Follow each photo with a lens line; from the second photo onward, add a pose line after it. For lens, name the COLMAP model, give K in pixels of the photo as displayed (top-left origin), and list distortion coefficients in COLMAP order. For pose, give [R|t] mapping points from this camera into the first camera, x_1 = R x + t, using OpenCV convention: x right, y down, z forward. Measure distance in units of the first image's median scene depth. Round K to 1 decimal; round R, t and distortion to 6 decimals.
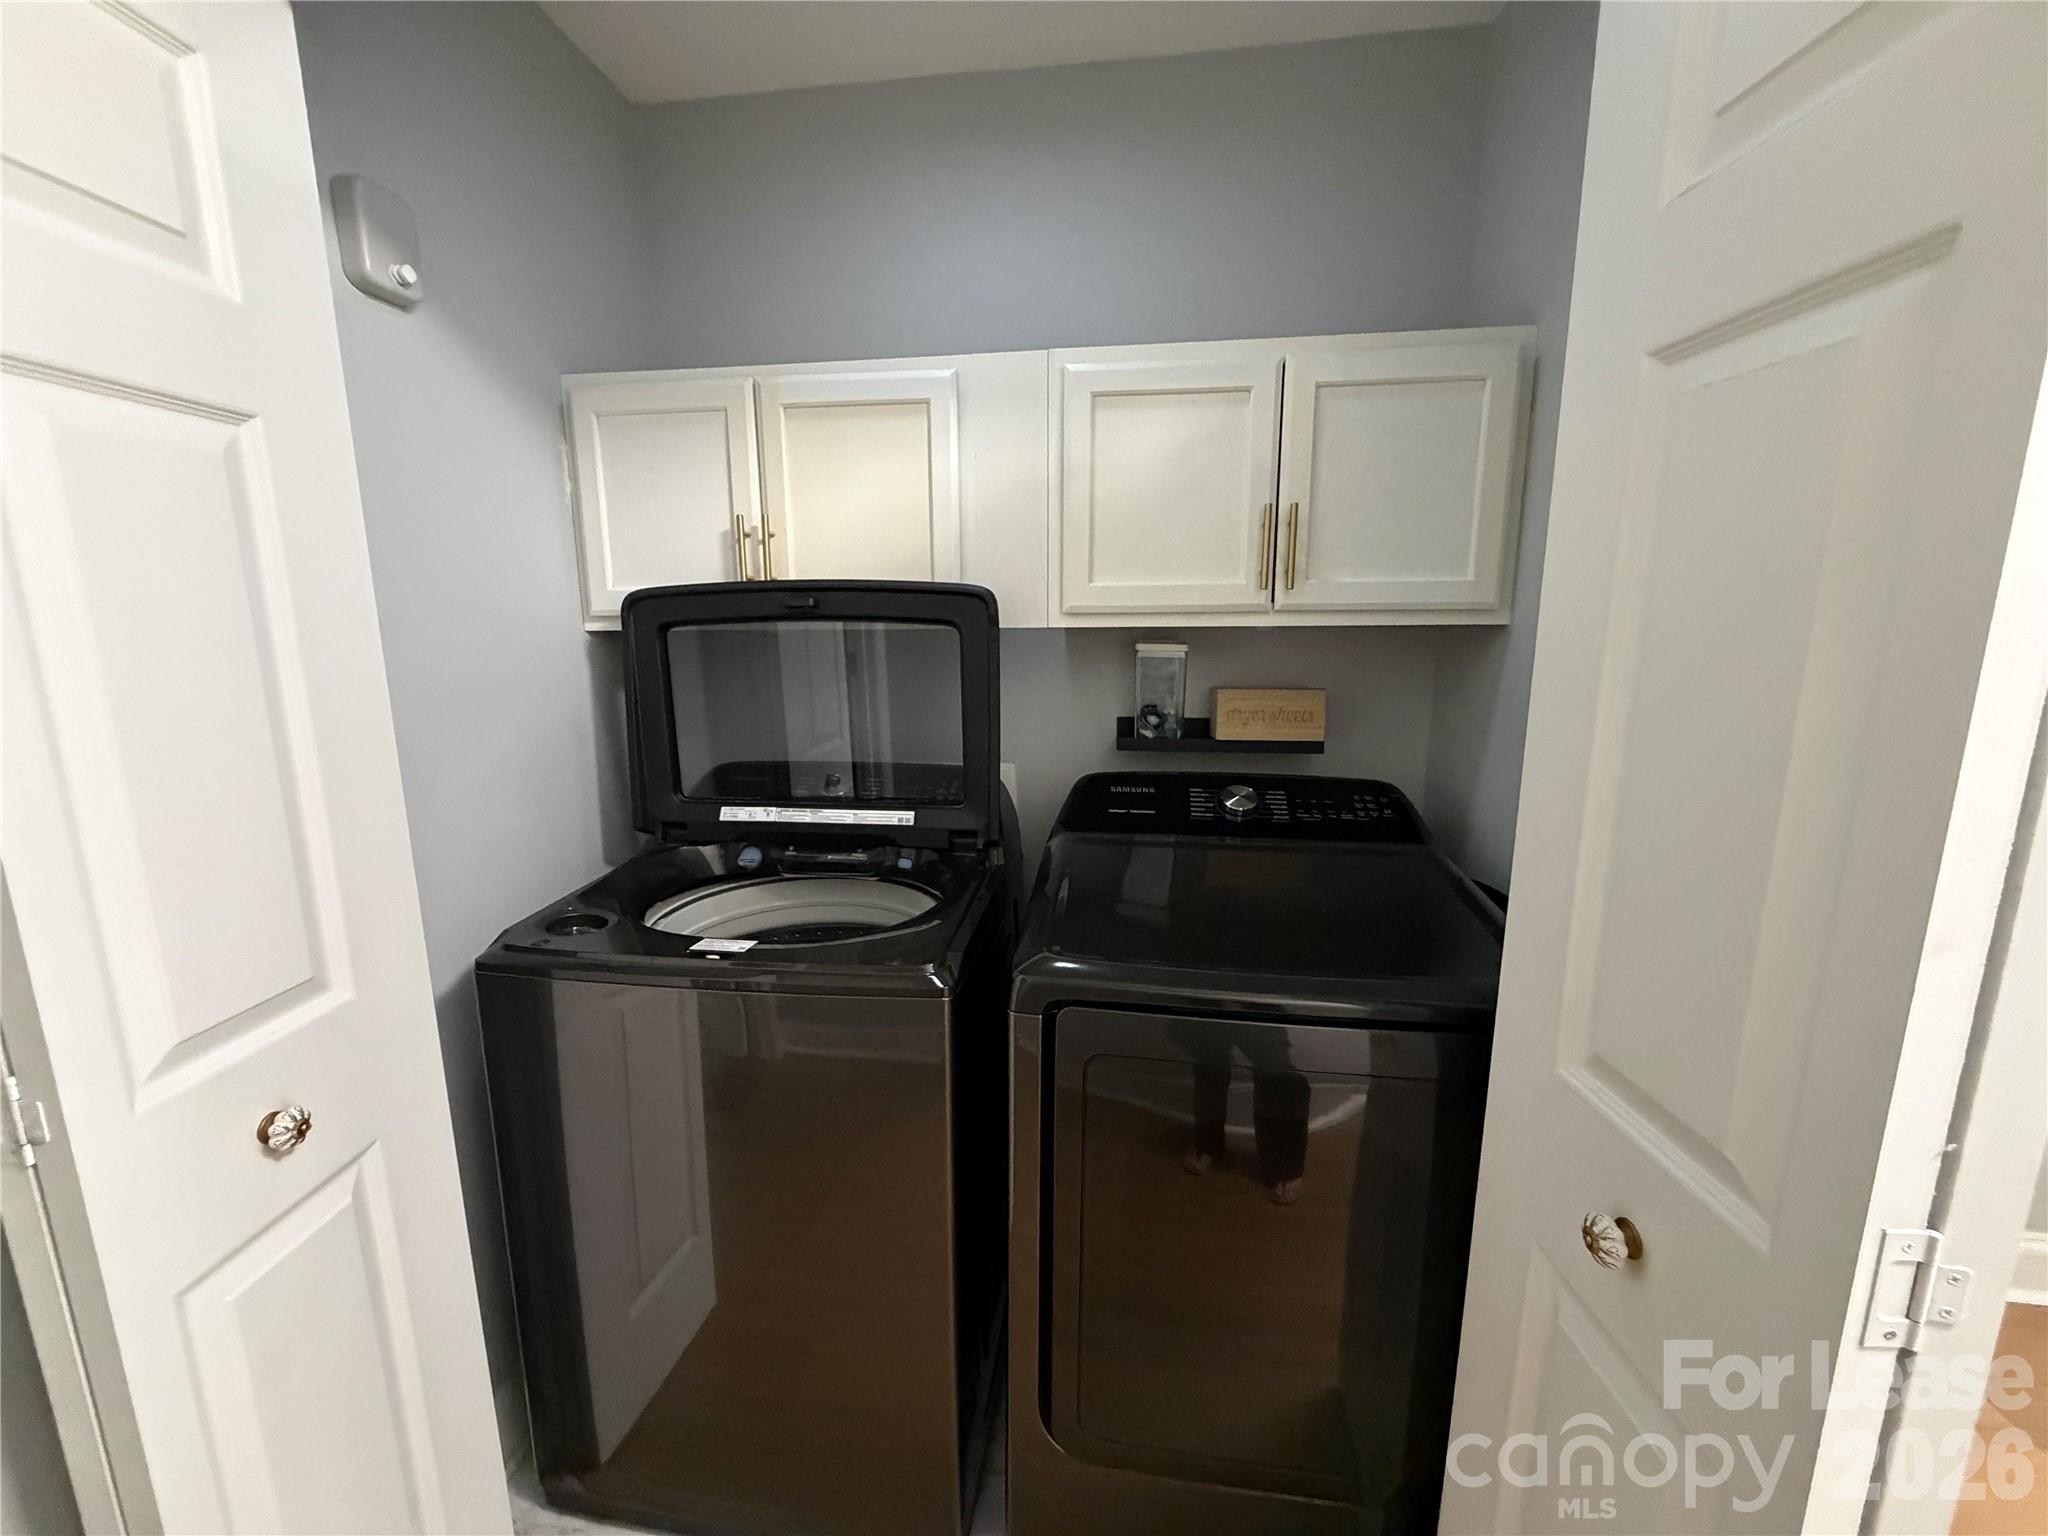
lens RADIAL K [[826.4, 0, 1024.6], [0, 826.4, 767.0], [0, 0, 1]] dist [0.011075, -0.001647]
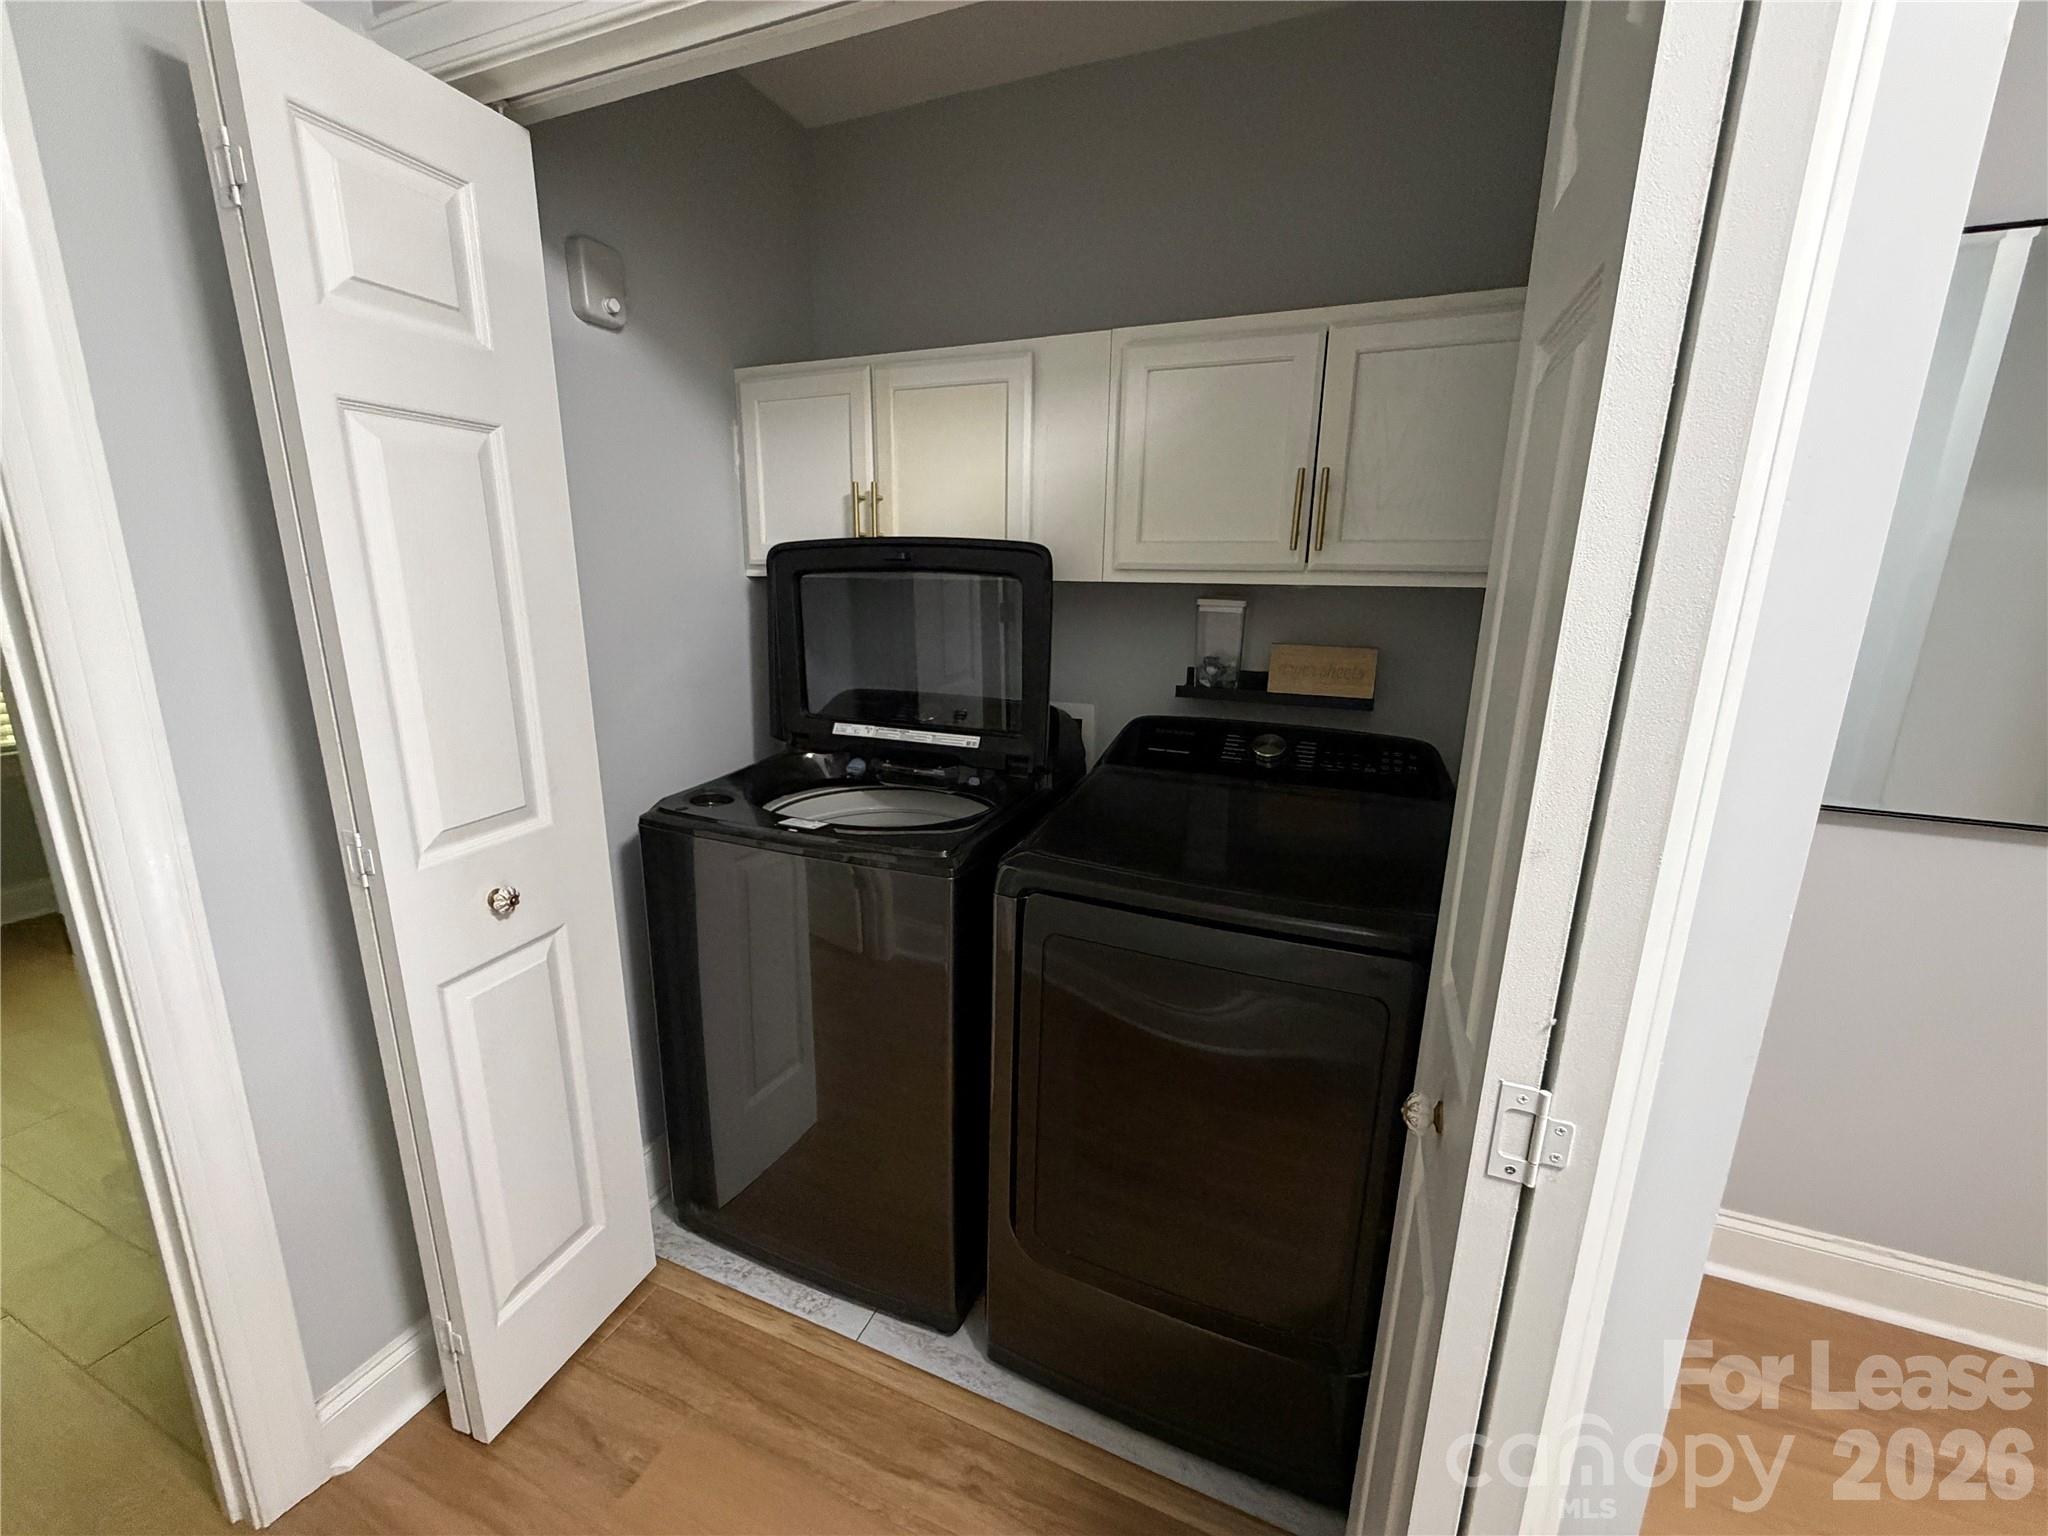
lens RADIAL K [[826.4, 0, 1021.1], [0, 826.4, 762.4], [0, 0, 1]] dist [0.011075, -0.001647]
pose [[0.966297, 0.077546, -0.245473, 0.222654], [-0.065553, 0.996238, 0.056672, 0.020353], [0.248945, -0.038671, 0.967745, -0.131594]]
